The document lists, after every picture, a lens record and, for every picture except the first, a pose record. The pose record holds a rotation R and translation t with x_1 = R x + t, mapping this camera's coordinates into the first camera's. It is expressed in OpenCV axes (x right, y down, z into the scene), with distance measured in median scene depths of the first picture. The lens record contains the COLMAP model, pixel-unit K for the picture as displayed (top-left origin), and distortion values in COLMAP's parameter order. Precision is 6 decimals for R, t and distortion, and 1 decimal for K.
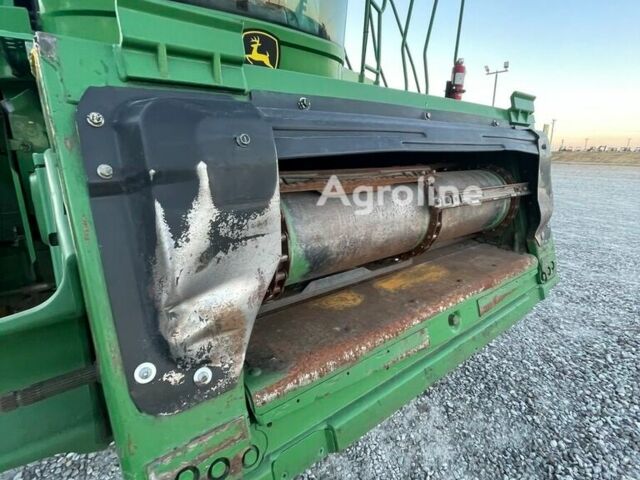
lens RADIAL K [[342.0, 0, 312.8], [0, 342.0, 239.3], [0, 0, 1]] dist [-0.011717, 0.010106]
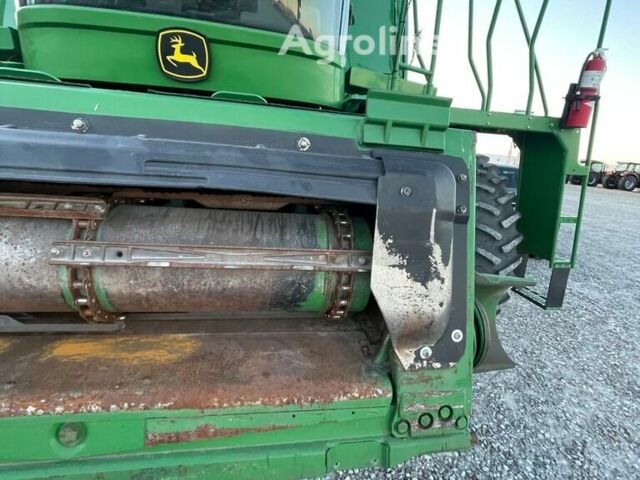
lens RADIAL K [[342.0, 0, 312.8], [0, 342.0, 239.3], [0, 0, 1]] dist [-0.011717, 0.010106]
pose [[0.871418, 0.186872, -0.453553, 0.664363], [-0.197754, 0.979962, 0.023815, -0.150826], [0.448915, 0.068939, 0.890911, 0.381085]]
